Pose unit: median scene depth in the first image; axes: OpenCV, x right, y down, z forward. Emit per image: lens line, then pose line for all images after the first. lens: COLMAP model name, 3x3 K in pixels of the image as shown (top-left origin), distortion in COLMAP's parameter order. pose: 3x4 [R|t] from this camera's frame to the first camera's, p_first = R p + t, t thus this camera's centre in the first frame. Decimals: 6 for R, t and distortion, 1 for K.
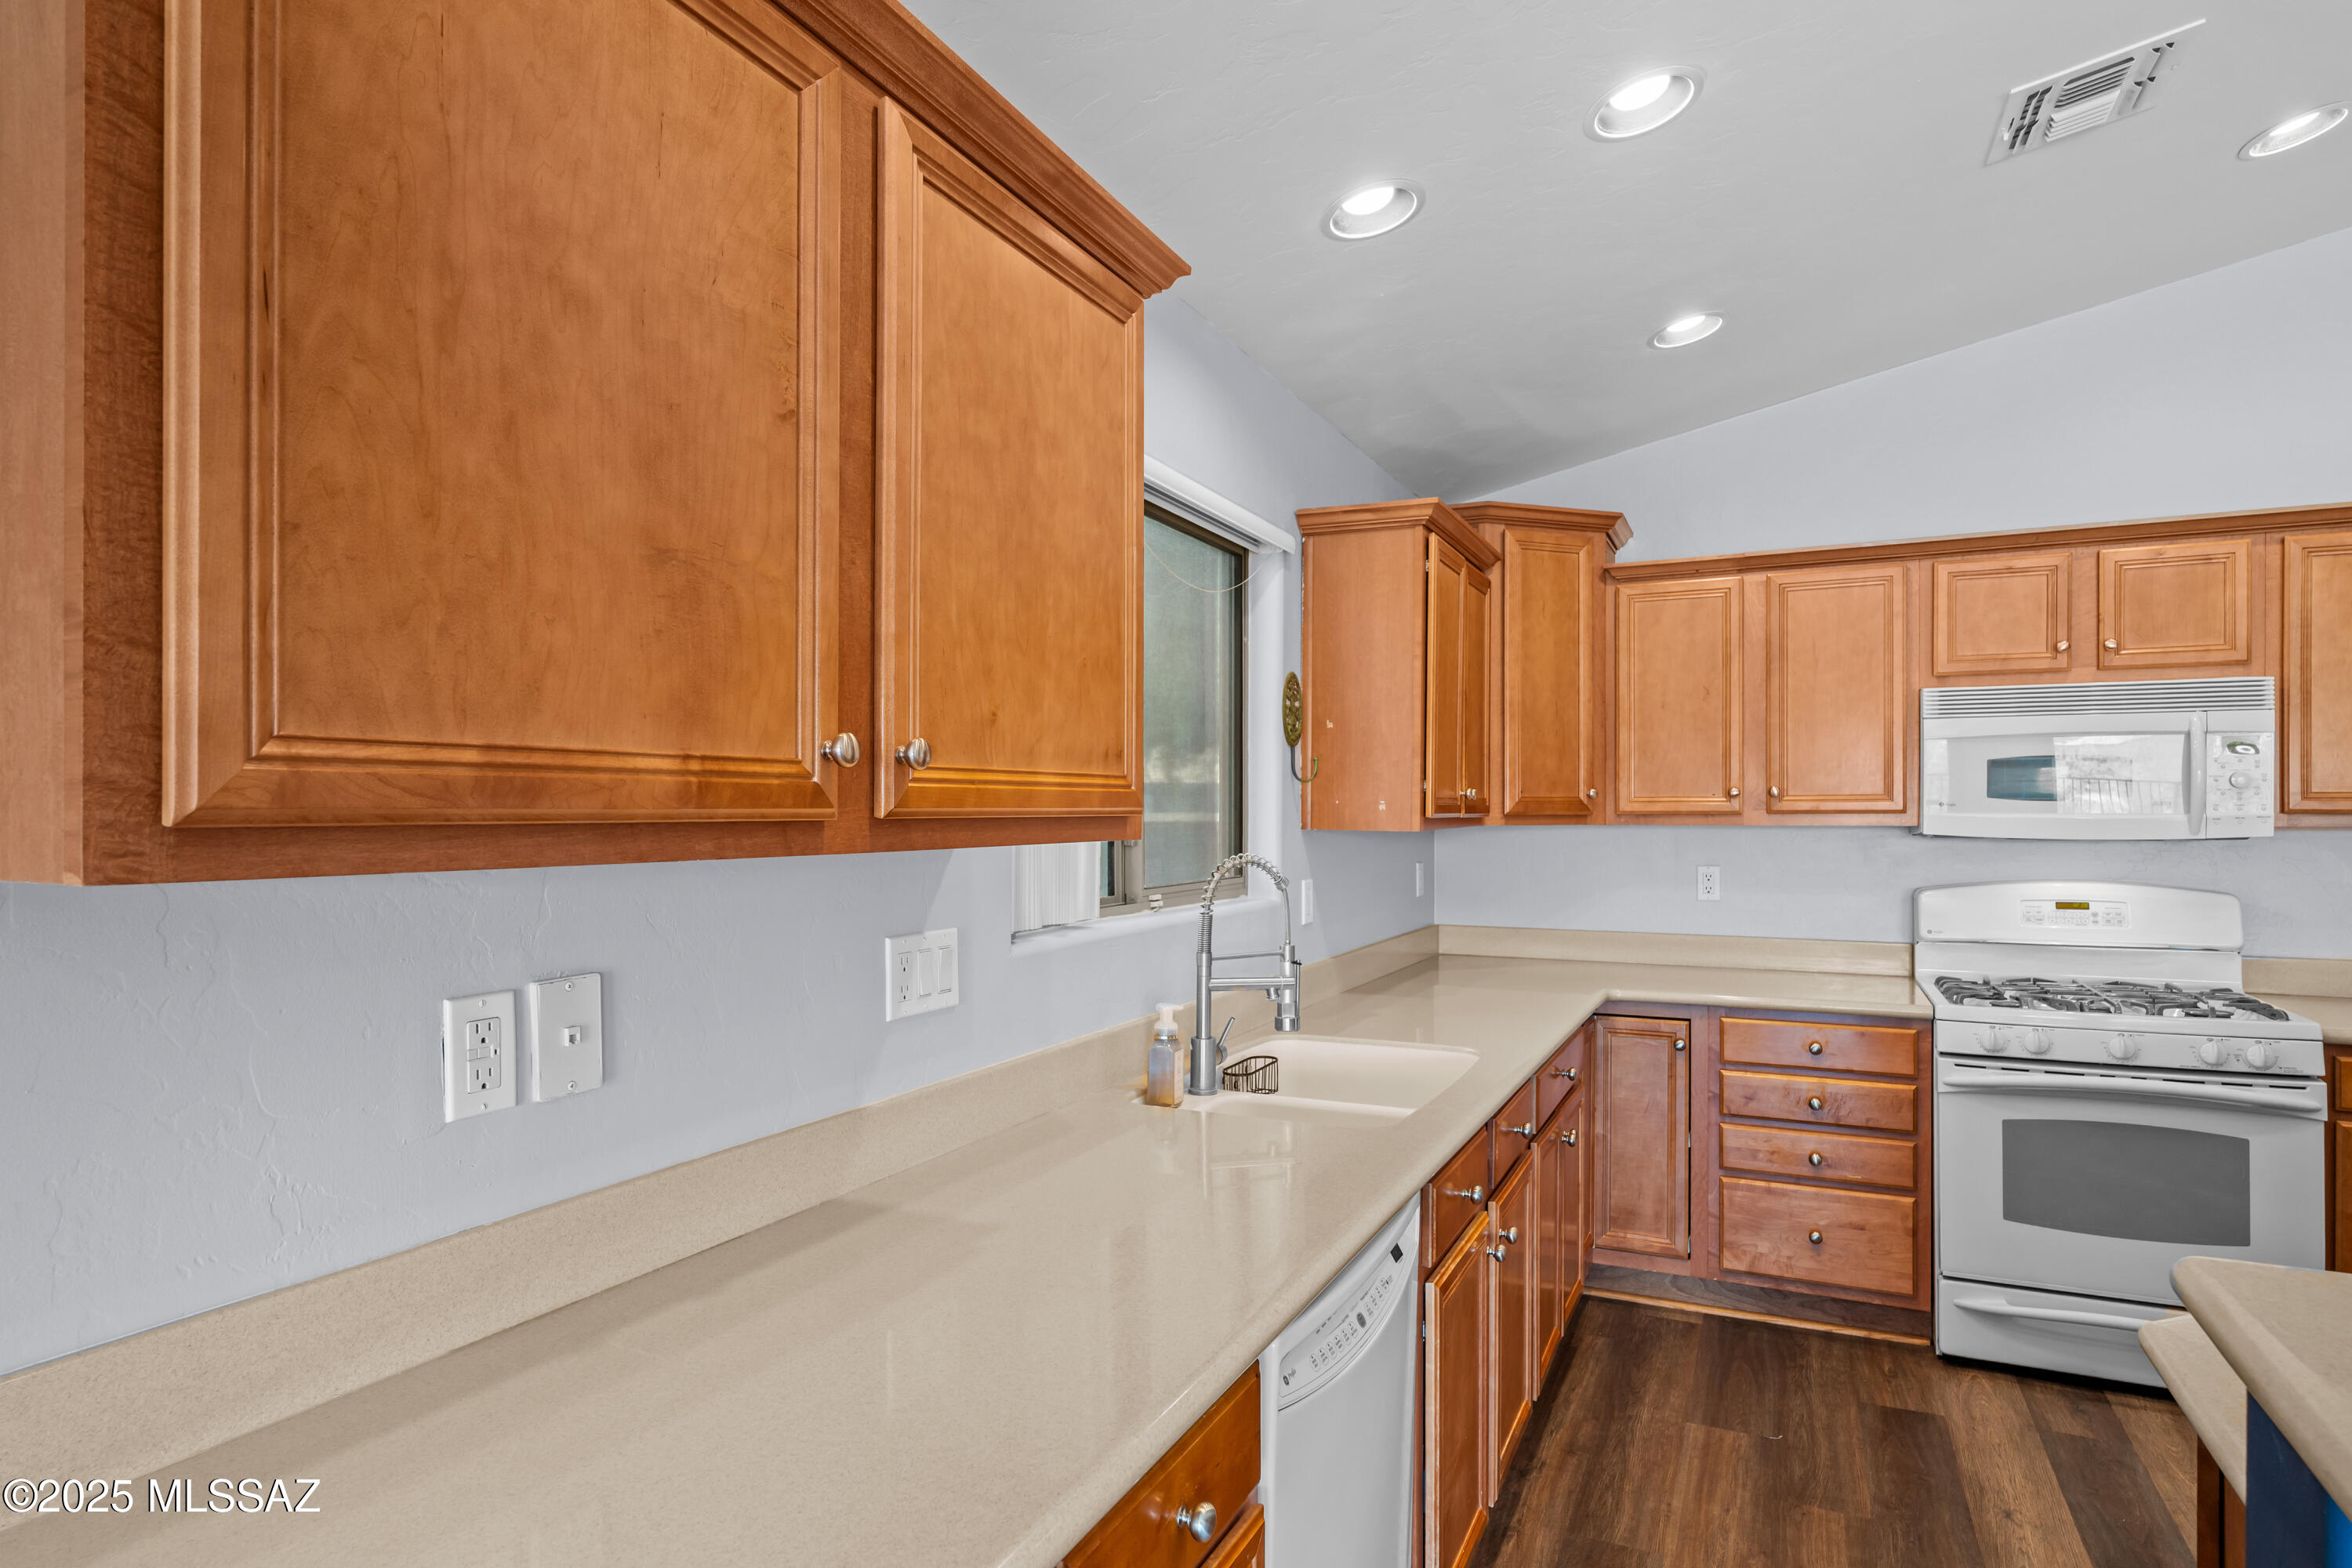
lens RADIAL K [[1310.9, 0, 1176.0], [0, 1310.9, 784.0], [0, 0, 1]] dist [-0.000565, 0.000433]
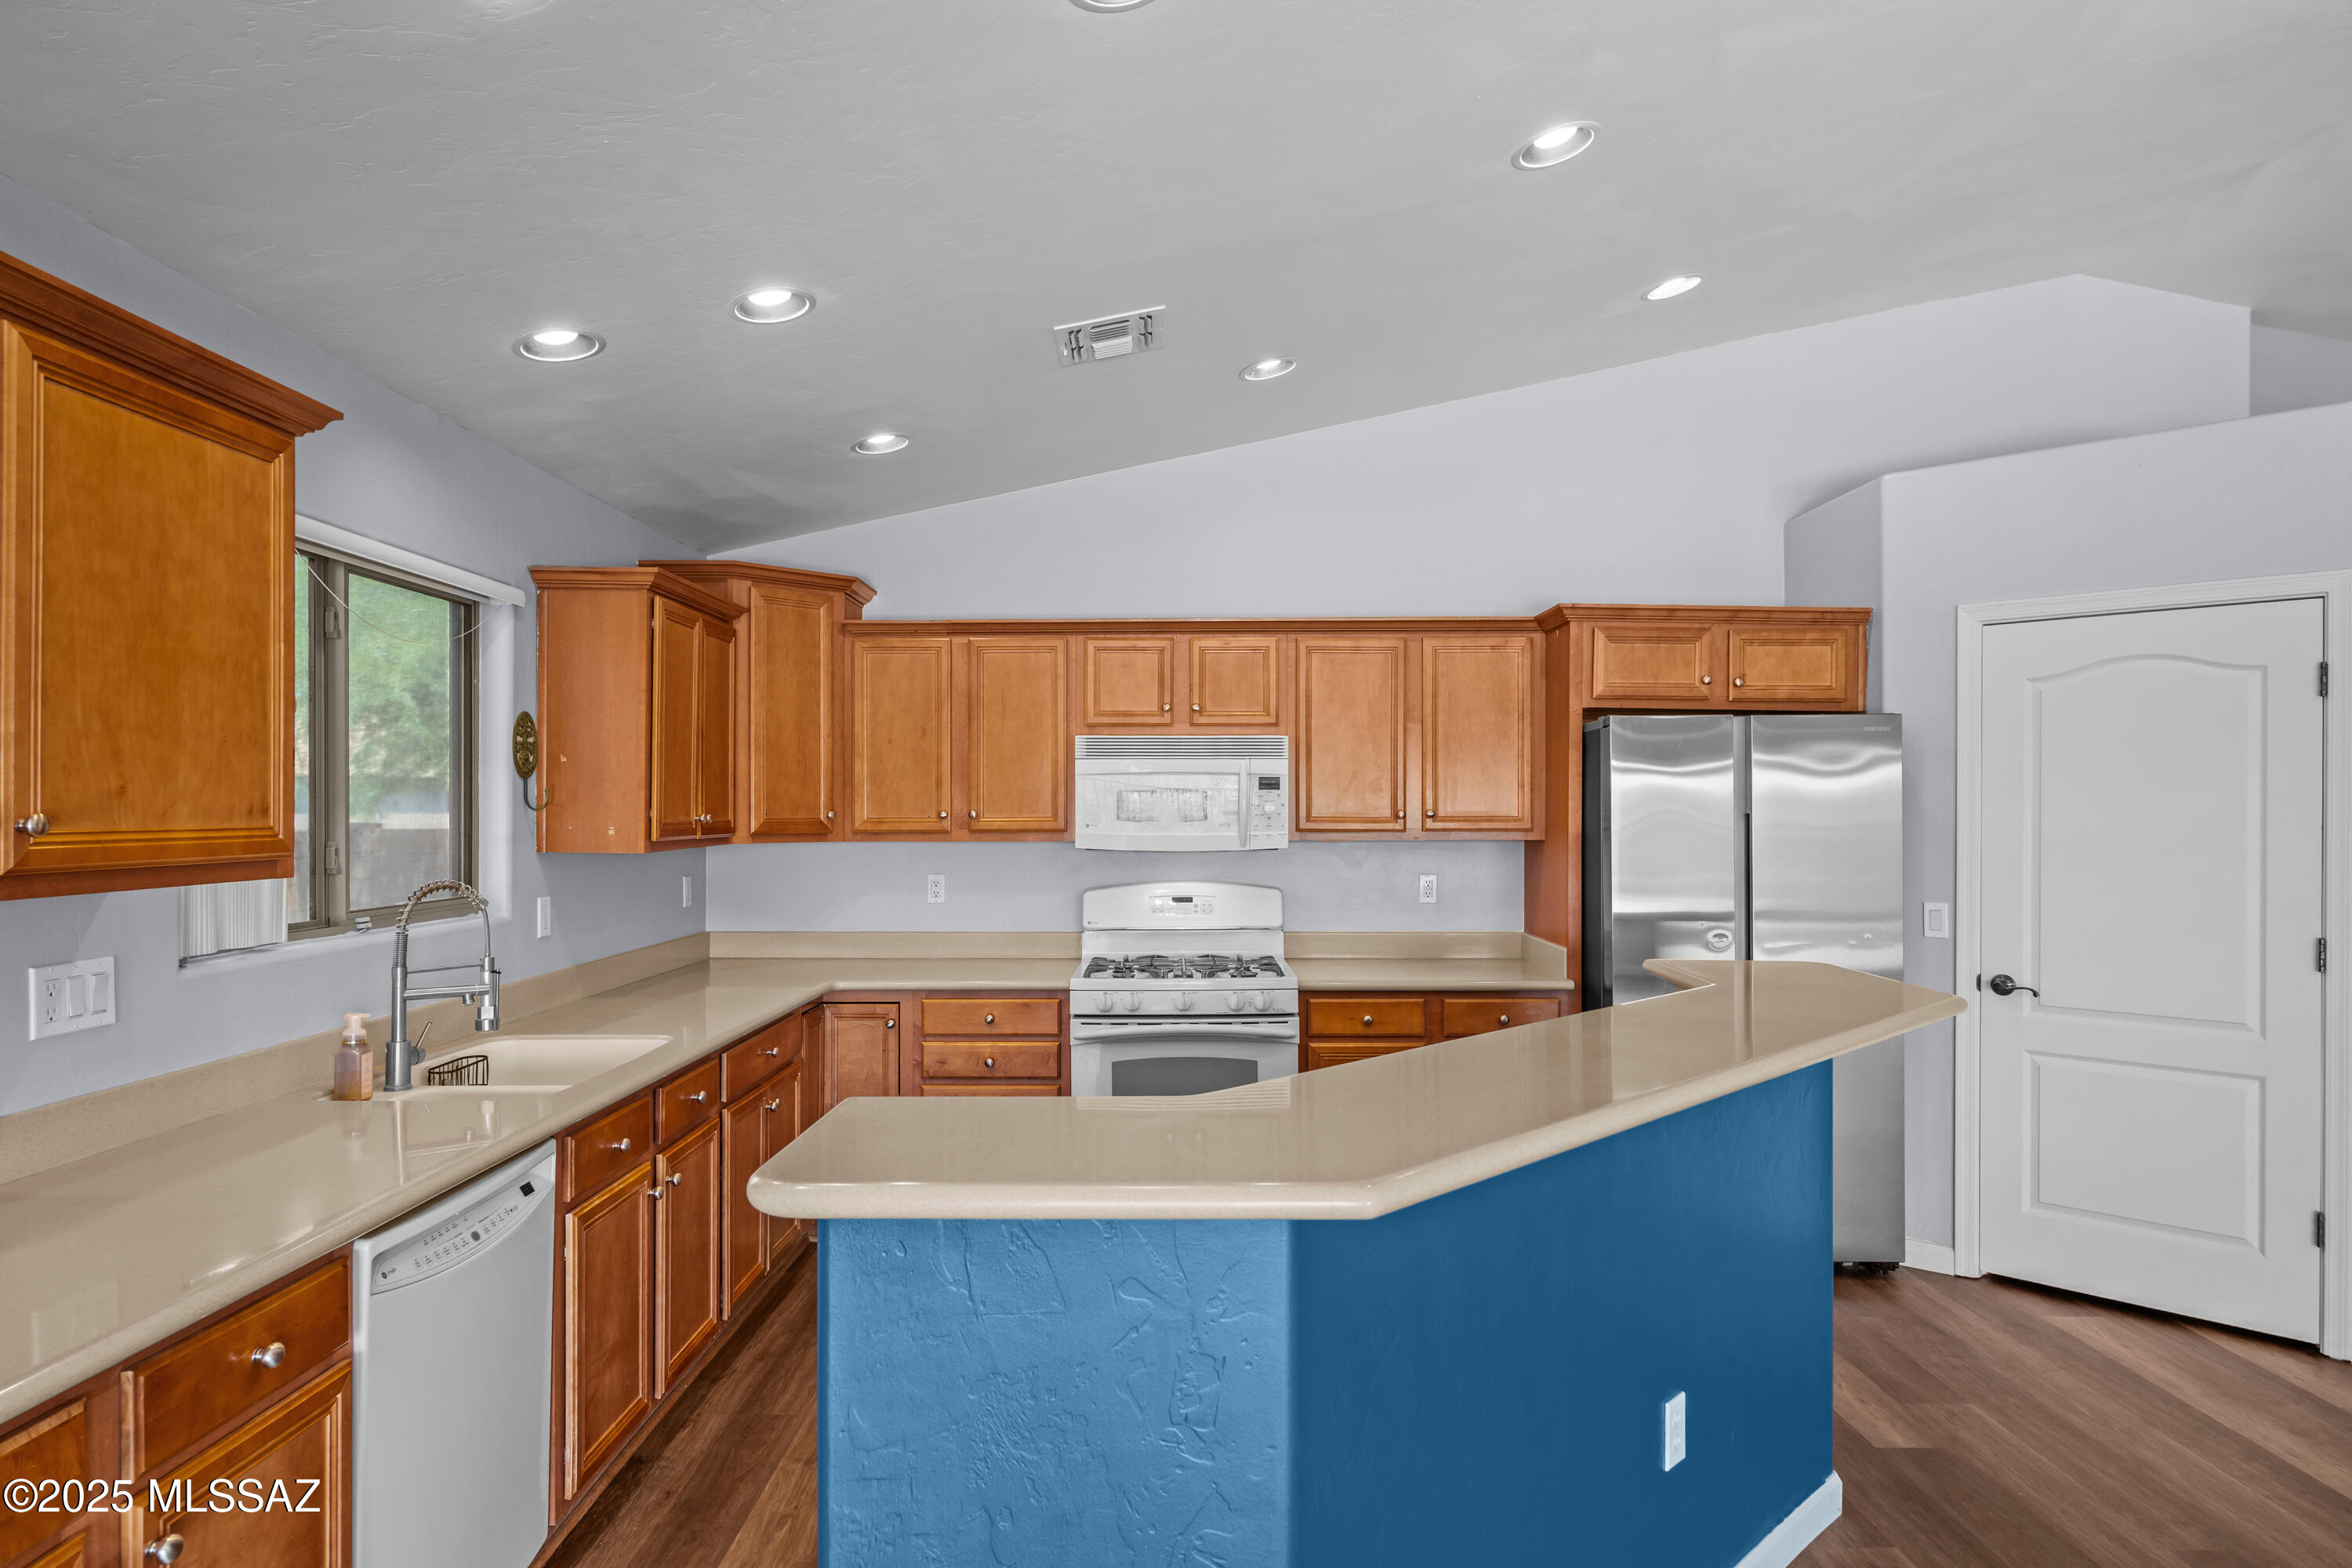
lens RADIAL K [[1350.6, 0, 1176.2], [0, 1350.6, 793.6], [0, 0, 1]] dist [-0.001979, 0.000889]
pose [[0.904147, 0.004144, 0.427201, 0.100888], [-0.008081, 0.999940, 0.007404, -0.029132], [-0.427145, -0.010147, 0.904126, -0.276348]]
